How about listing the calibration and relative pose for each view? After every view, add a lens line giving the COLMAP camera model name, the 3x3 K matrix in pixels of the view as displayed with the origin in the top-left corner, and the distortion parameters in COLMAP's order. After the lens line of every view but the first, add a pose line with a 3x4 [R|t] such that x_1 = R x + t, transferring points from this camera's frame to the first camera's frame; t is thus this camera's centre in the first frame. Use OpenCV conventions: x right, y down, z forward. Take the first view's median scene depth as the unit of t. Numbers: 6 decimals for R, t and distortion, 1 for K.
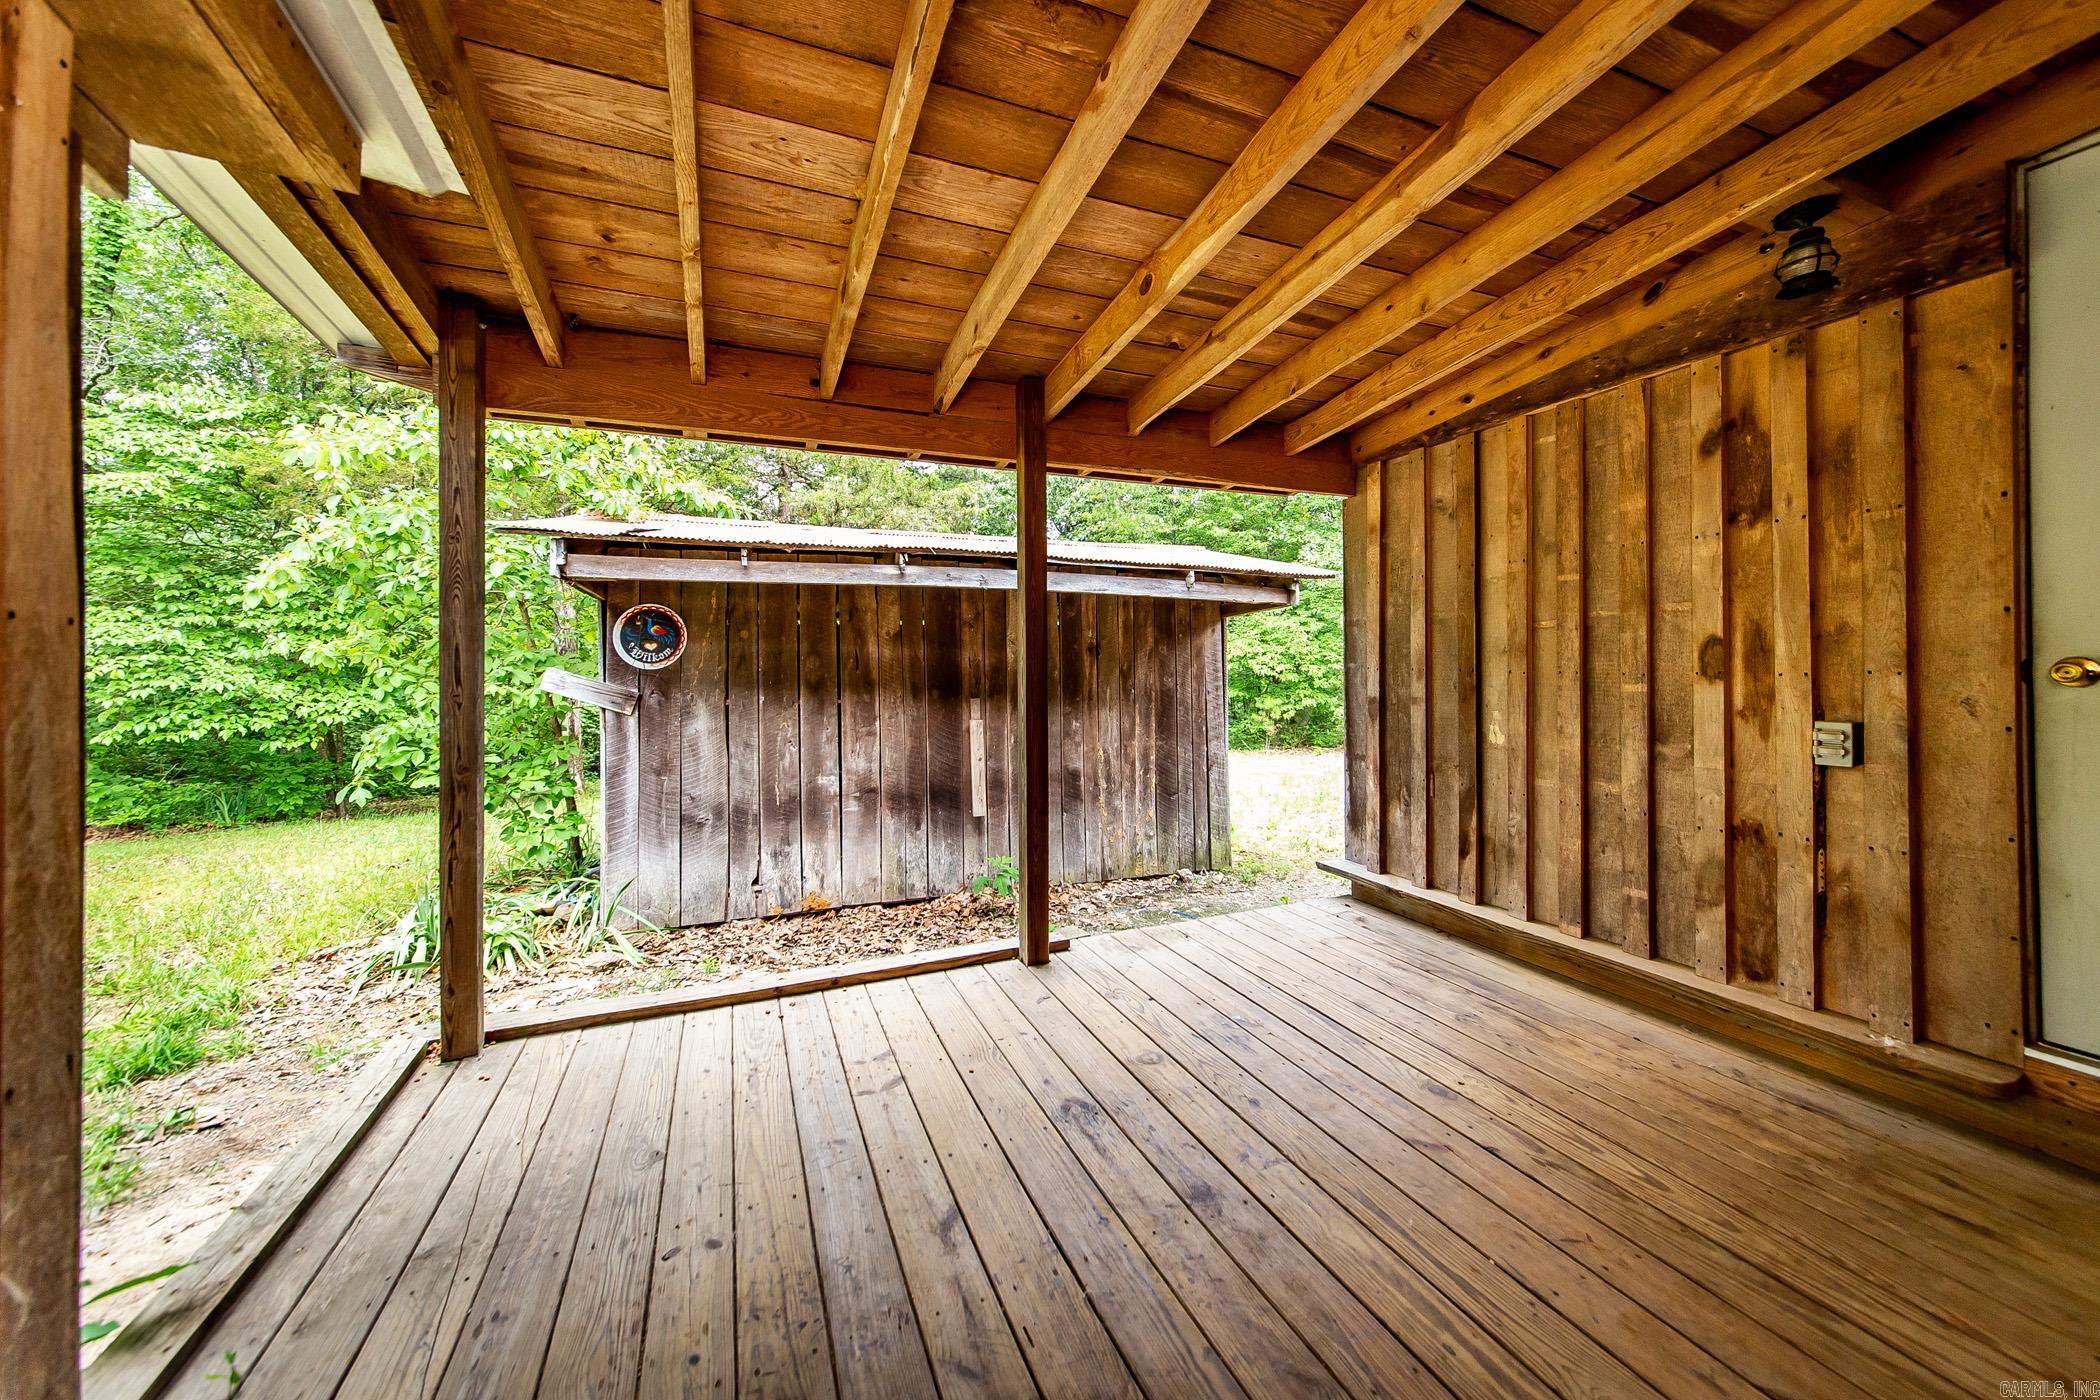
lens RADIAL K [[762.1, 0, 1047.3], [0, 762.1, 662.8], [0, 0, 1]] dist [-0.011784, 0.000873]
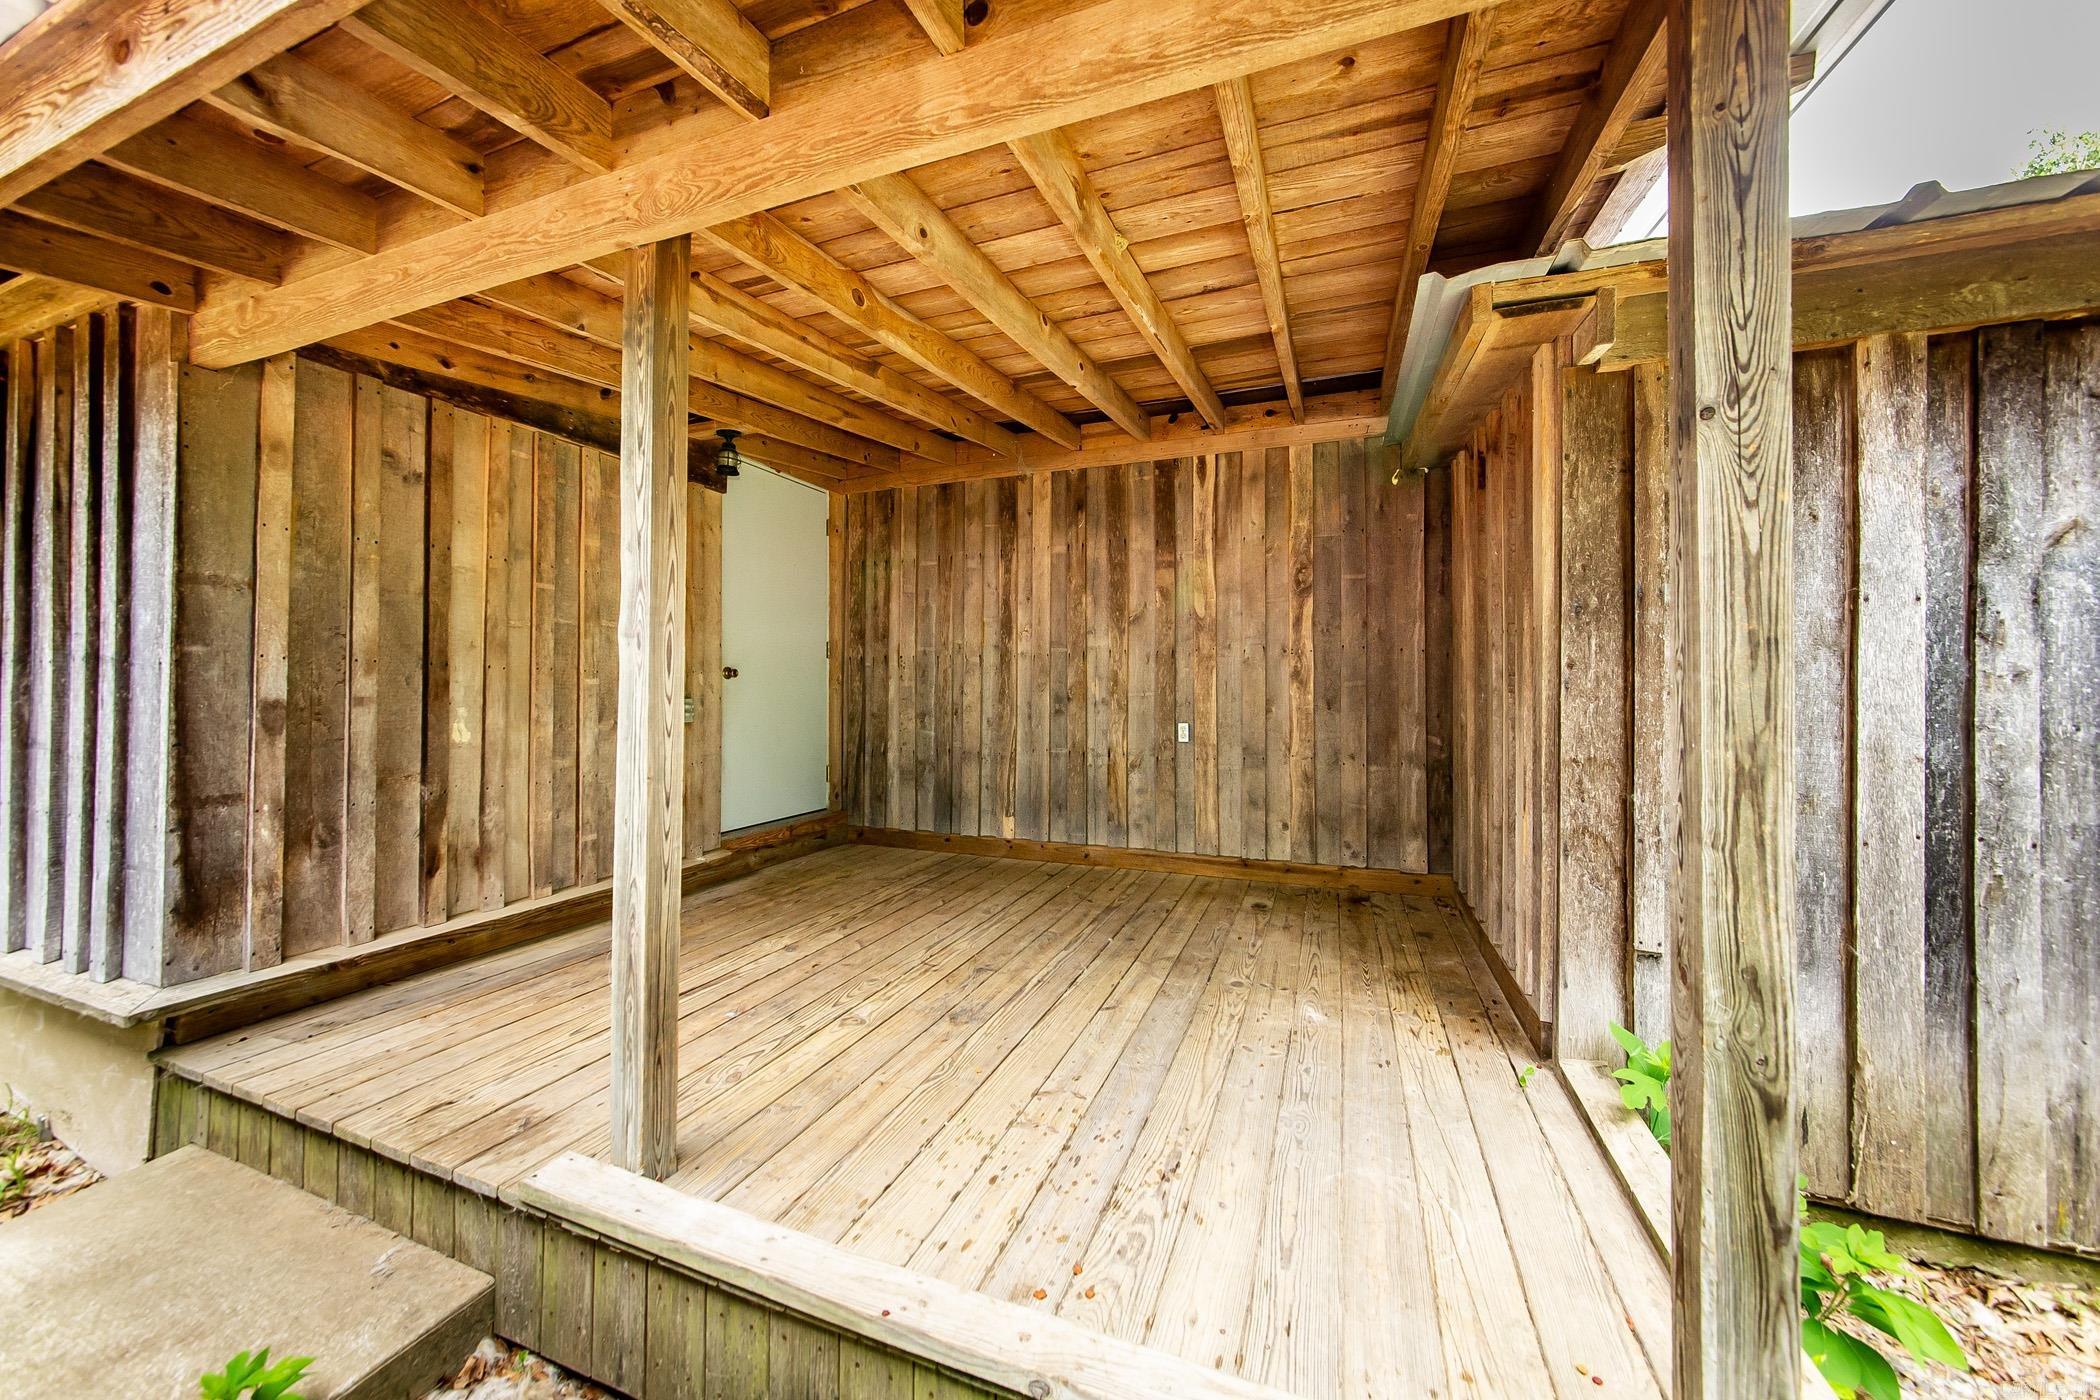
lens RADIAL K [[762.1, 0, 1048.3], [0, 762.1, 687.2], [0, 0, 1]] dist [-0.011784, 0.000873]
pose [[-0.727336, 0.004613, 0.686266, -0.577882], [-0.004089, 0.999931, -0.011056, 0.044706], [-0.686269, -0.010848, -0.727266, 1.153004]]
